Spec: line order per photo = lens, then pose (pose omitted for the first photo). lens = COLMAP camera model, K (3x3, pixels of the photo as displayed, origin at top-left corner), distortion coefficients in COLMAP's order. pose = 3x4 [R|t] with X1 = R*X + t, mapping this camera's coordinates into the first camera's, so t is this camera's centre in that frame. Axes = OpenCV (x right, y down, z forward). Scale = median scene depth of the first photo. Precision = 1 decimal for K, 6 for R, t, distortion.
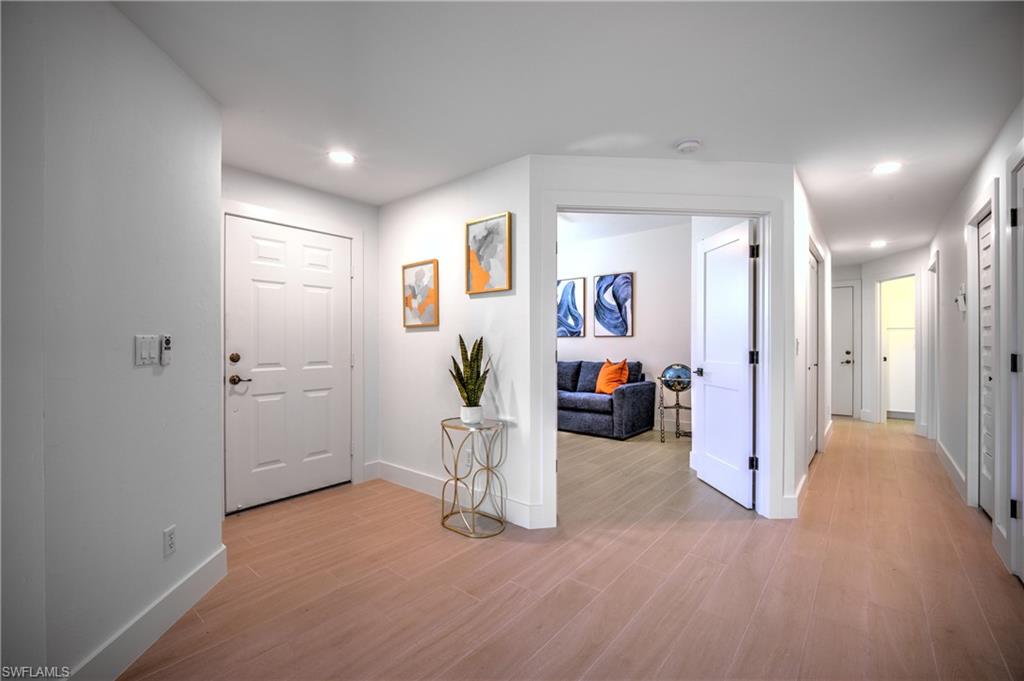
lens RADIAL K [[422.2, 0, 514.9], [0, 422.2, 343.4], [0, 0, 1]] dist [-0.001105, -0.008995]
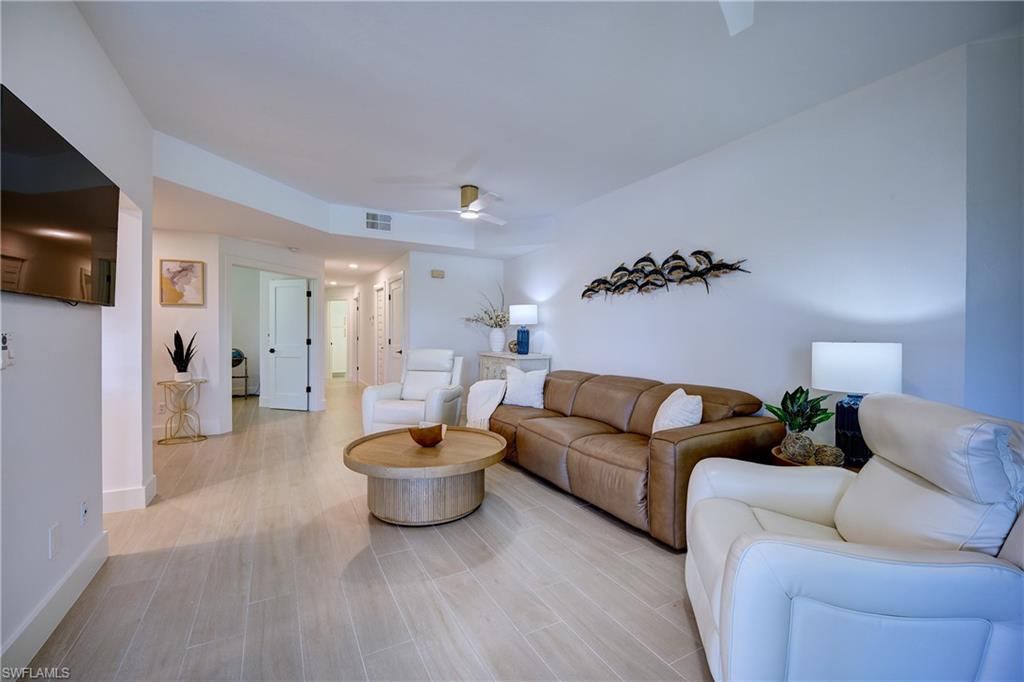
lens RADIAL K [[430.2, 0, 512.0], [0, 430.2, 341.0], [0, 0, 1]] dist [0.056413, -0.009726]
pose [[0.364265, -0.010529, 0.931236, -1.206482], [-0.003038, 0.999917, 0.012494, -0.003791], [-0.931290, -0.007380, 0.364203, -0.846223]]
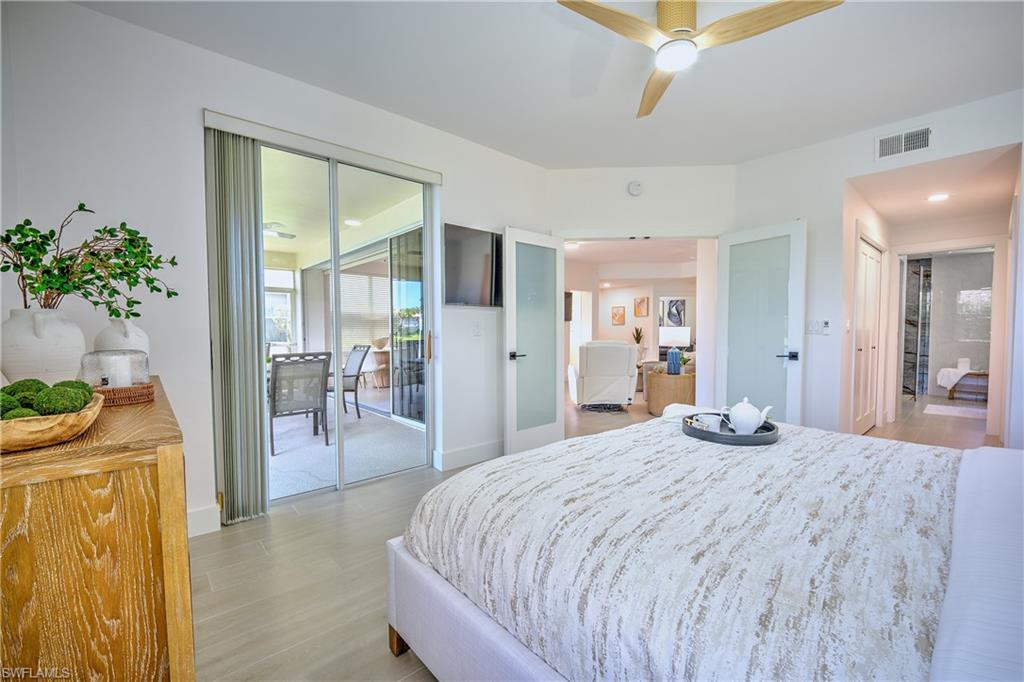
lens RADIAL K [[422.2, 0, 514.9], [0, 422.2, 343.9], [0, 0, 1]] dist [-0.001105, -0.008995]
pose [[0.988442, 0.003589, -0.151554, -0.638994], [0.001579, 0.999422, 0.033966, 0.003928], [0.151588, -0.033812, 0.987865, -3.141561]]
